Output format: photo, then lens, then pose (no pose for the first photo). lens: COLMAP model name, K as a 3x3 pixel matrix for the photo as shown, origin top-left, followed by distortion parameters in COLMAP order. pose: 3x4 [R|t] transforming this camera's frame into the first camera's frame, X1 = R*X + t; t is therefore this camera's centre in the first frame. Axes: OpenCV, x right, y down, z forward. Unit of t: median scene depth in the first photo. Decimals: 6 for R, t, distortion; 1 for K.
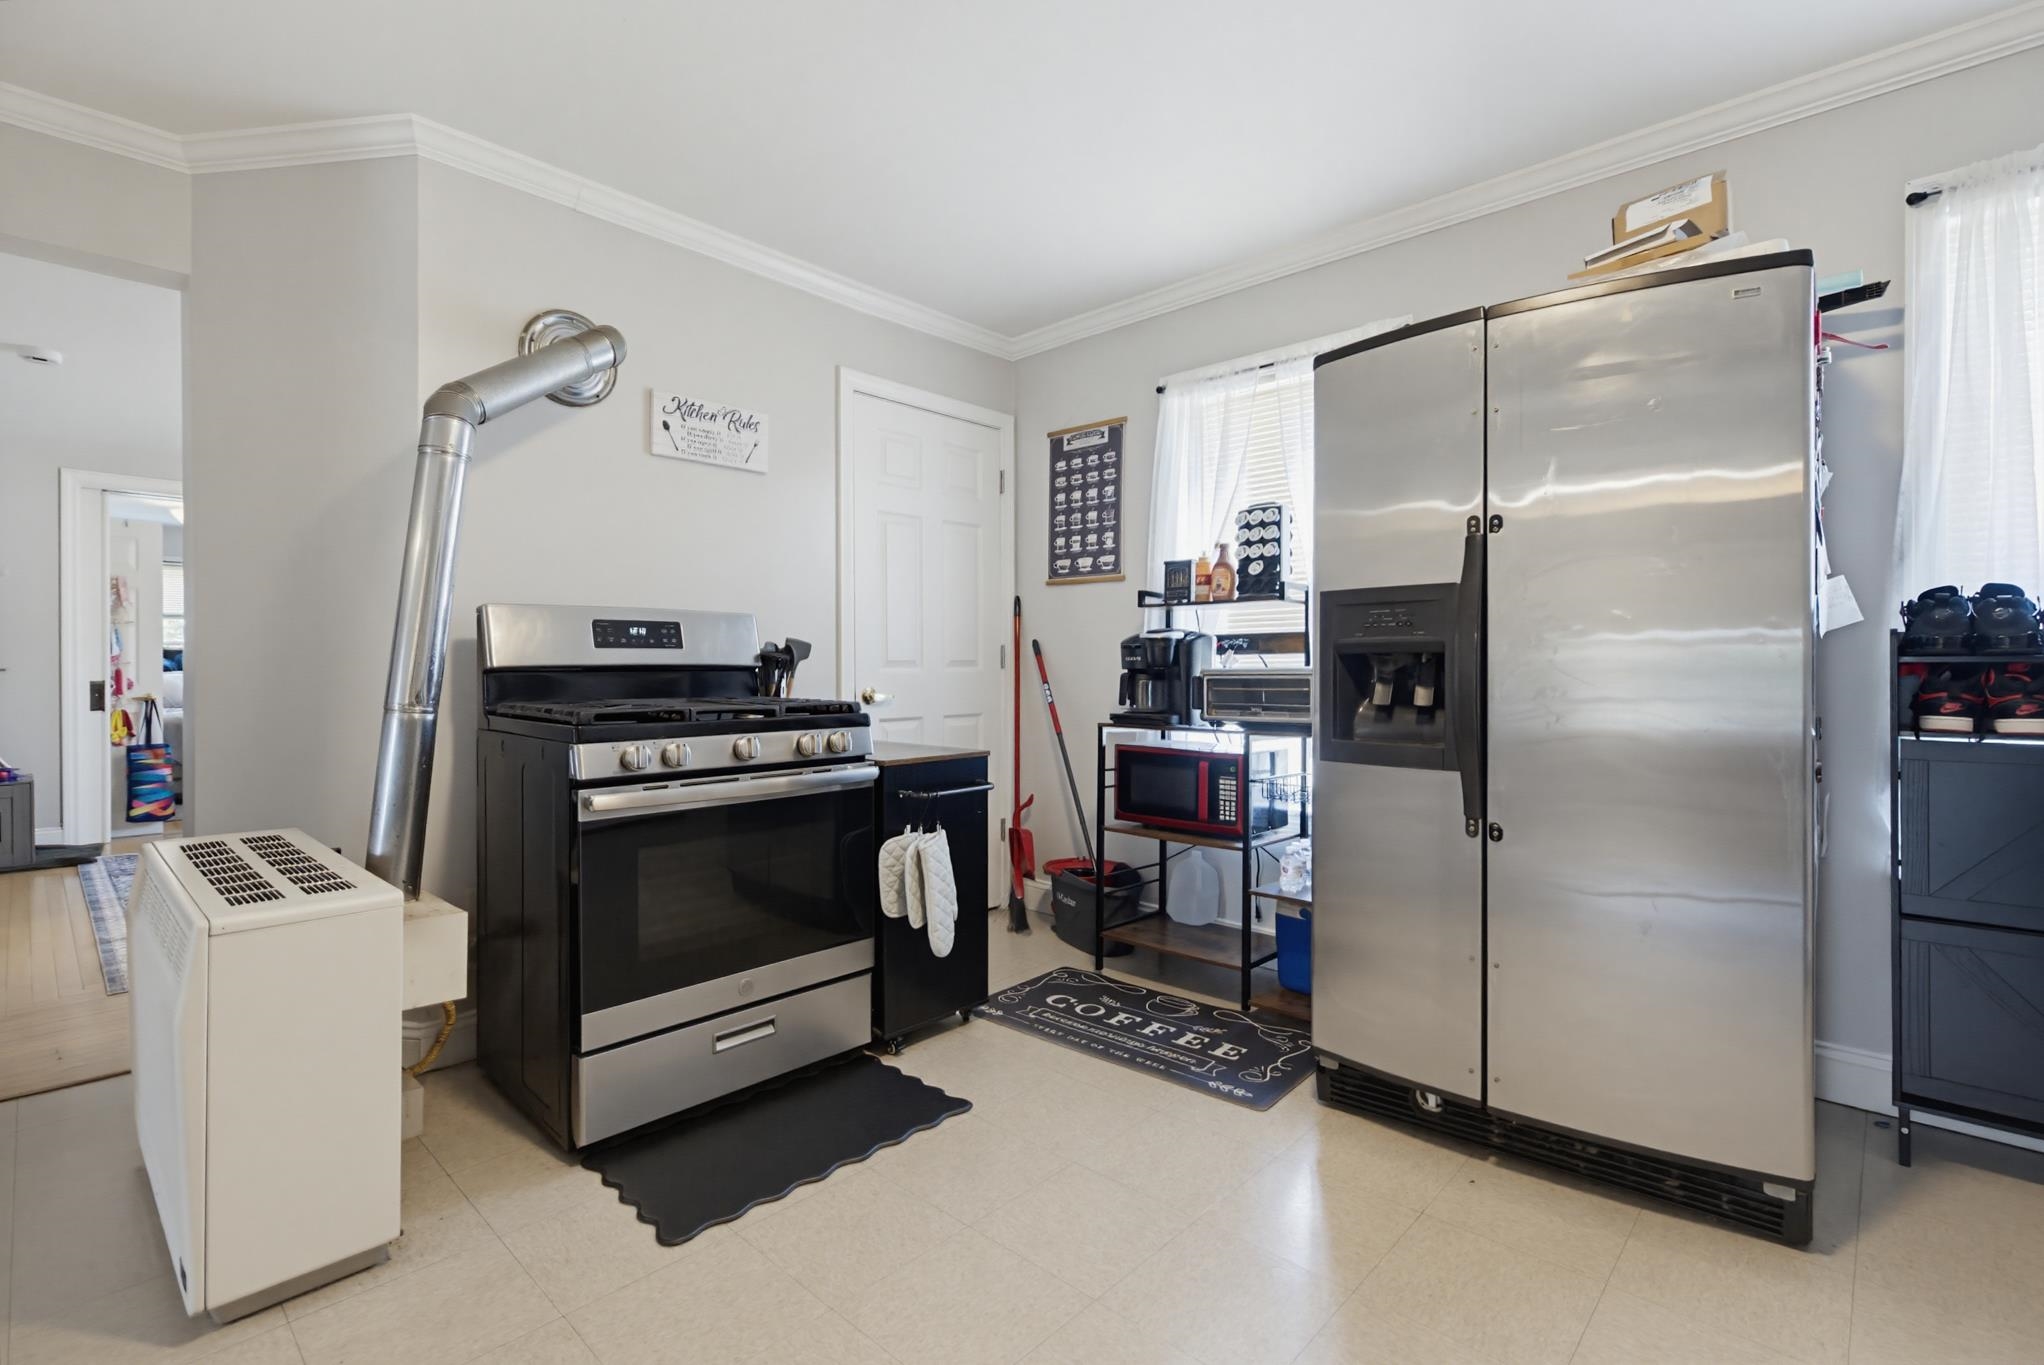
lens RADIAL K [[934.6, 0, 1027.0], [0, 934.6, 674.2], [0, 0, 1]] dist [0.004156, -0.000217]
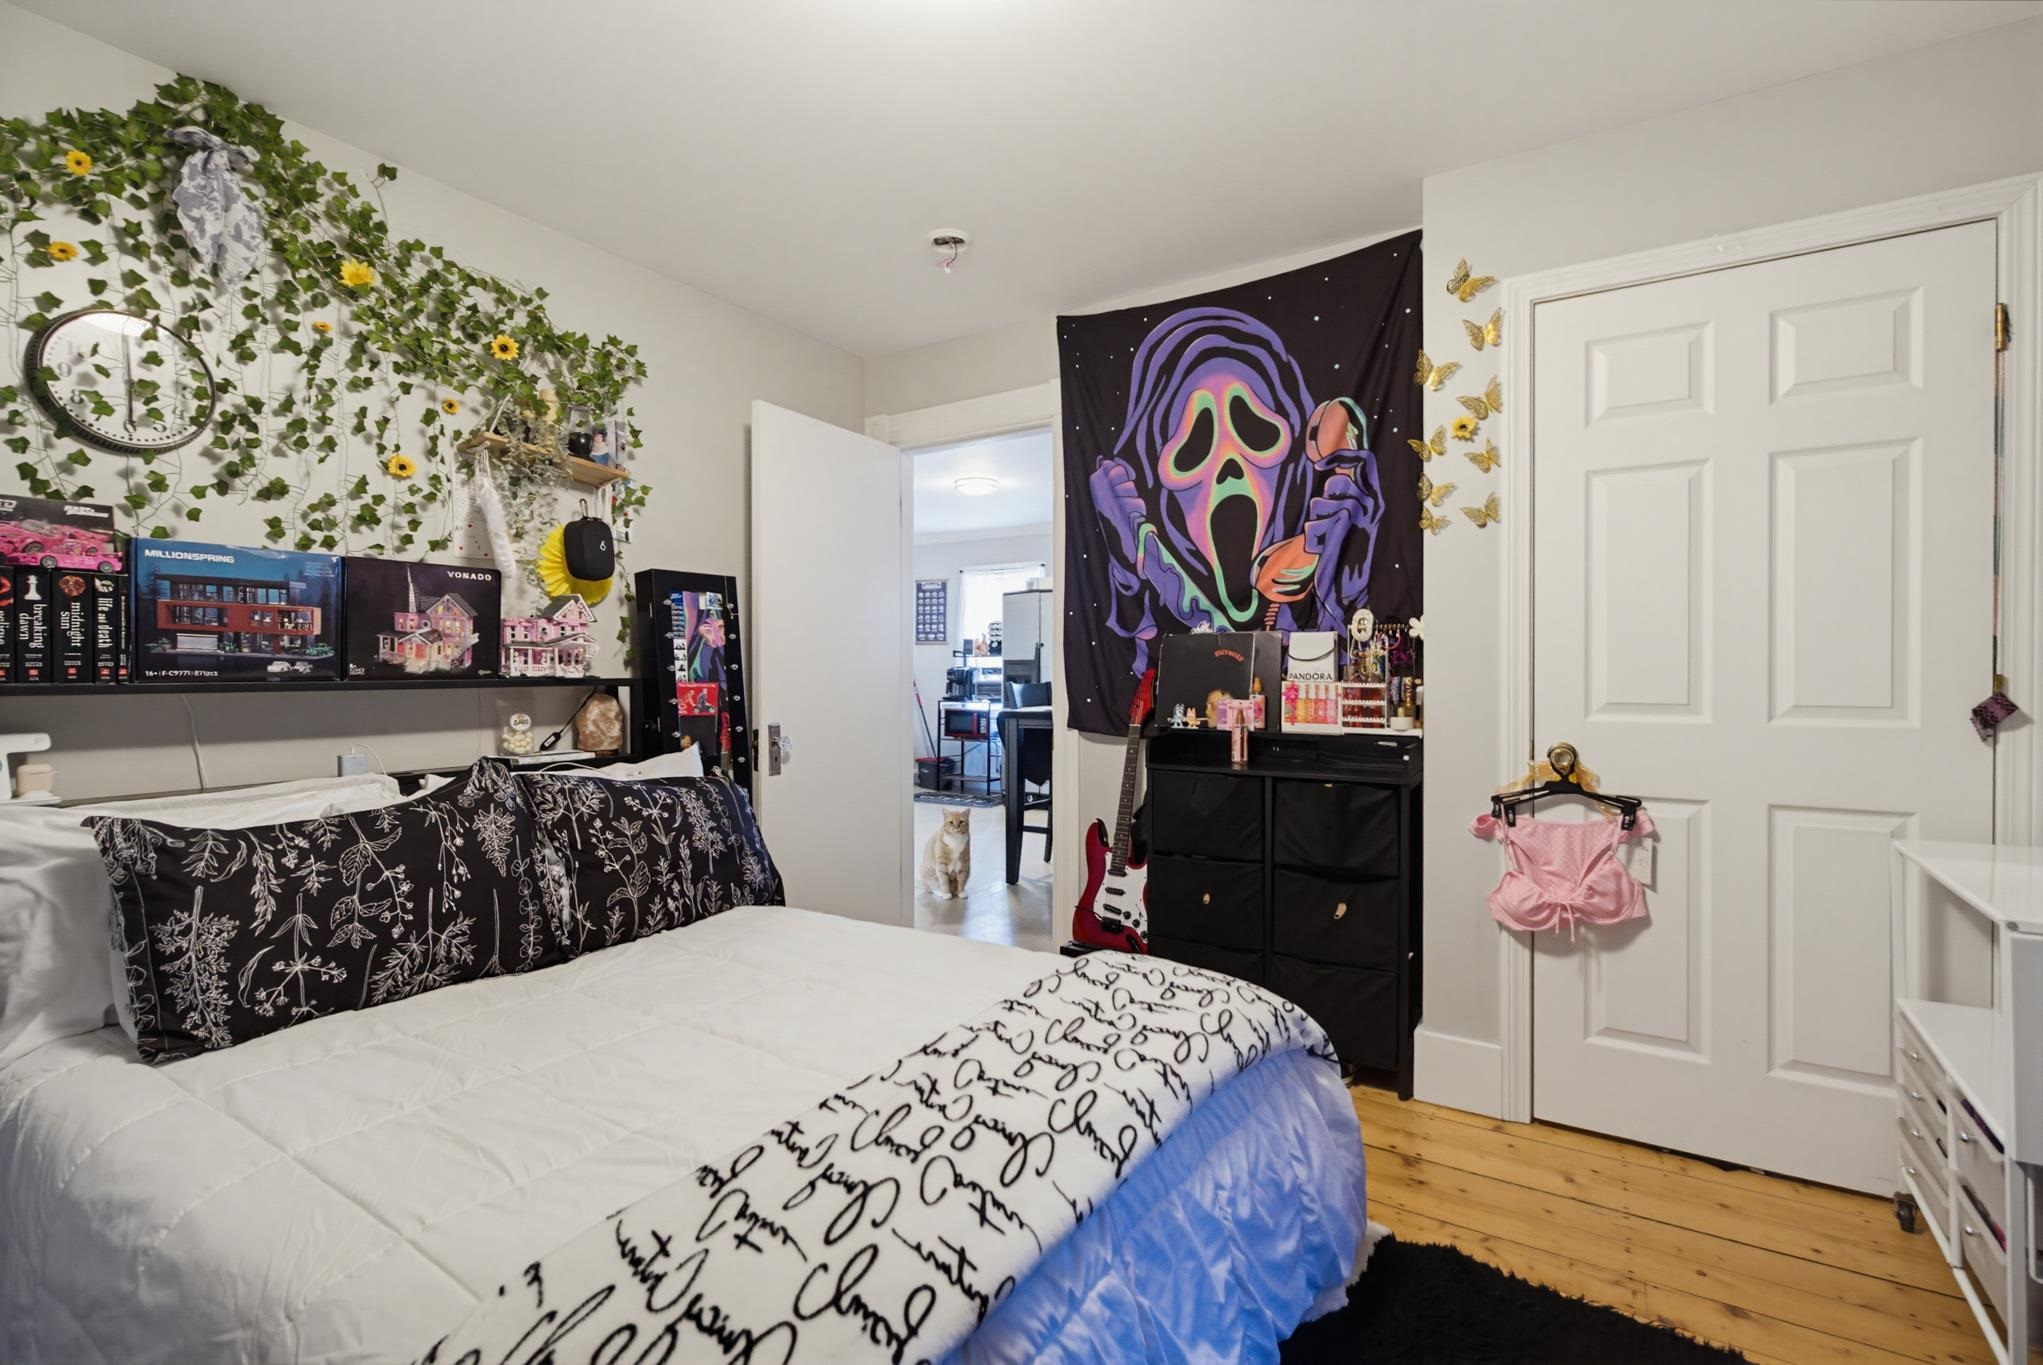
lens RADIAL K [[934.1, 0, 1016.9], [0, 934.1, 679.1], [0, 0, 1]] dist [0.004156, -0.000217]
pose [[0.983702, -0.001418, 0.179800, -0.185182], [0.001526, 0.999999, -0.000463, -0.008539], [-0.179799, 0.000730, 0.983703, -1.693148]]
